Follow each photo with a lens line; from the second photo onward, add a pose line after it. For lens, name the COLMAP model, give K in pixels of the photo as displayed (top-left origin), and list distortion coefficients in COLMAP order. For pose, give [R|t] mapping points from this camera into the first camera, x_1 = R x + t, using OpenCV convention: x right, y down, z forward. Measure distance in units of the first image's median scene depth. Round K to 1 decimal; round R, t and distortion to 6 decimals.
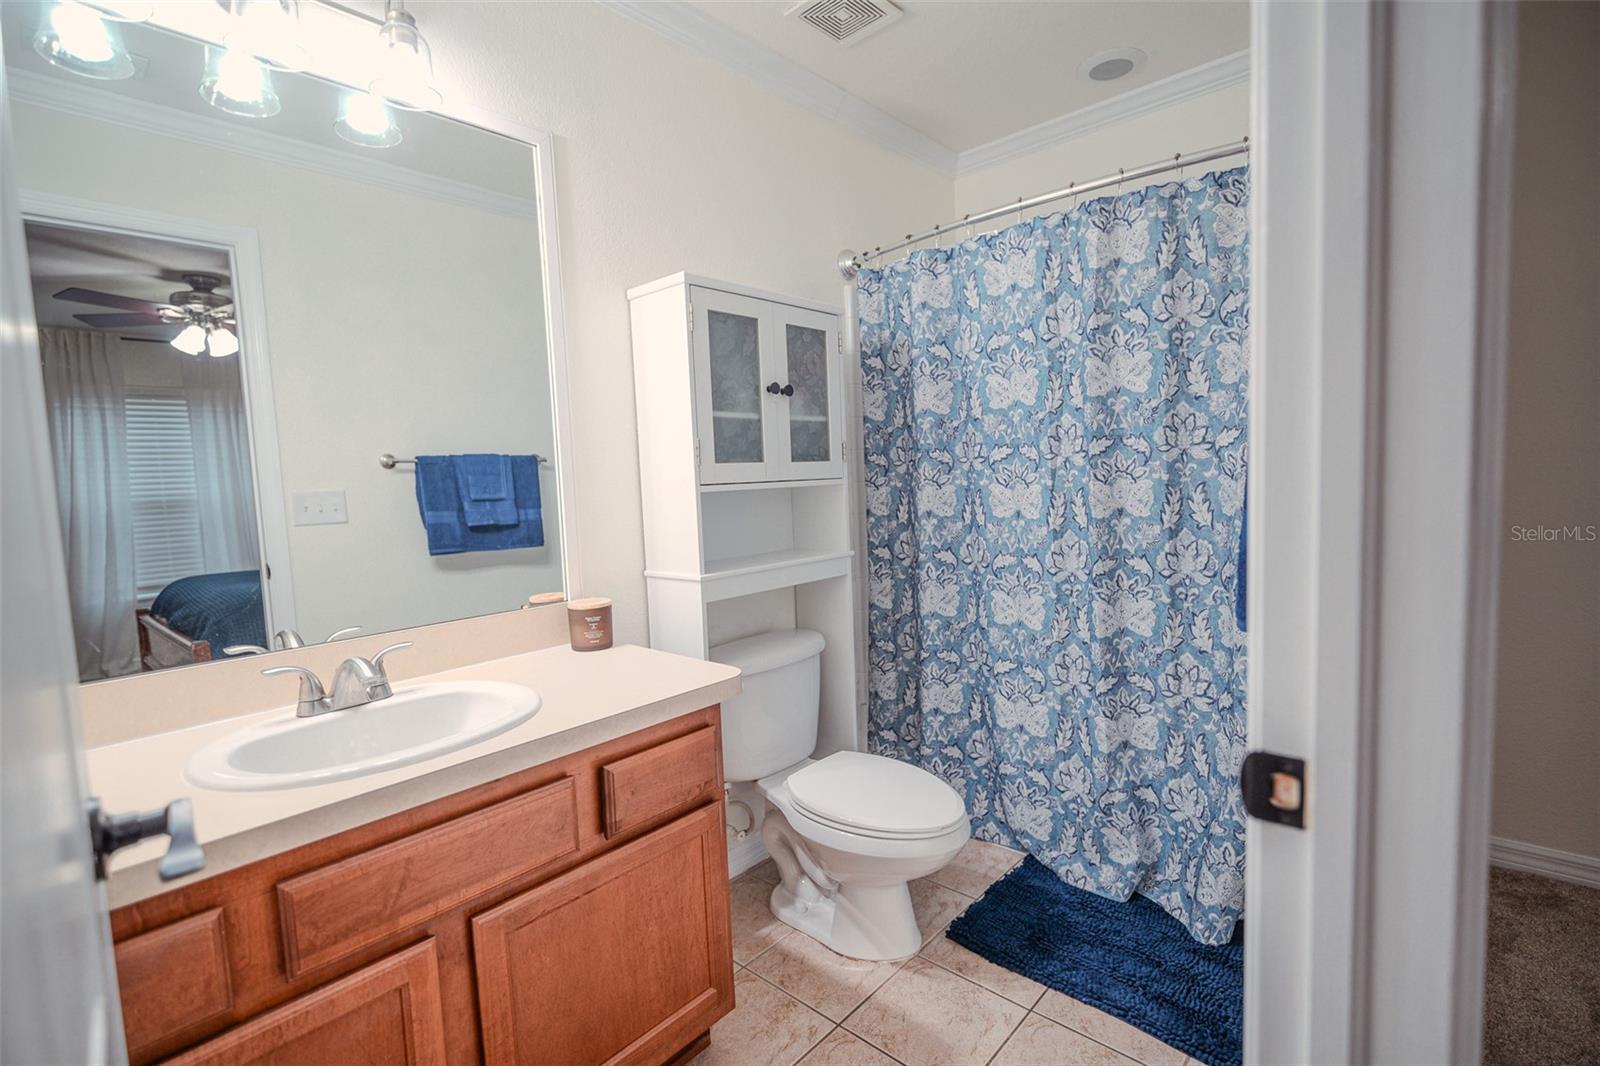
lens RADIAL K [[740.6, 0, 800.0], [0, 740.6, 533.0], [0, 0, 1]] dist [0.002000, -0.000721]
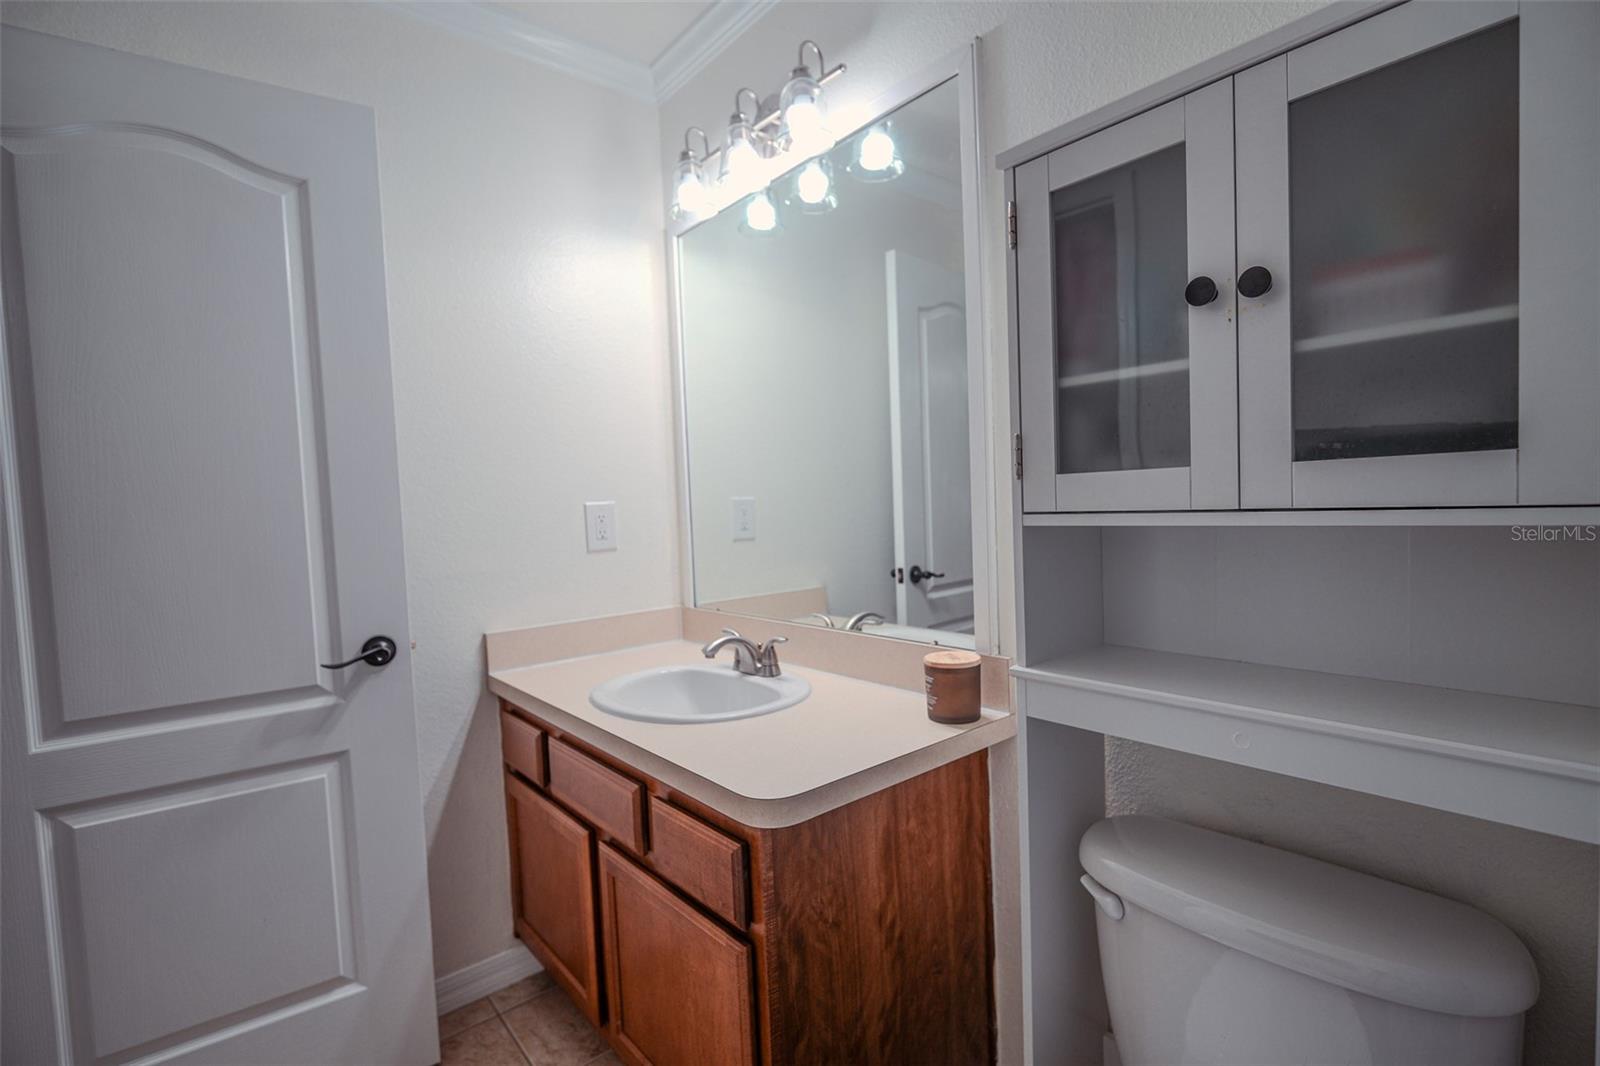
lens RADIAL K [[740.6, 0, 800.0], [0, 740.6, 533.0], [0, 0, 1]] dist [0.002000, -0.000721]
pose [[-0.125033, 0.089432, -0.988114, 0.496397], [-0.036687, 0.994831, 0.094682, -0.103440], [0.991474, 0.048089, -0.121106, 0.959709]]
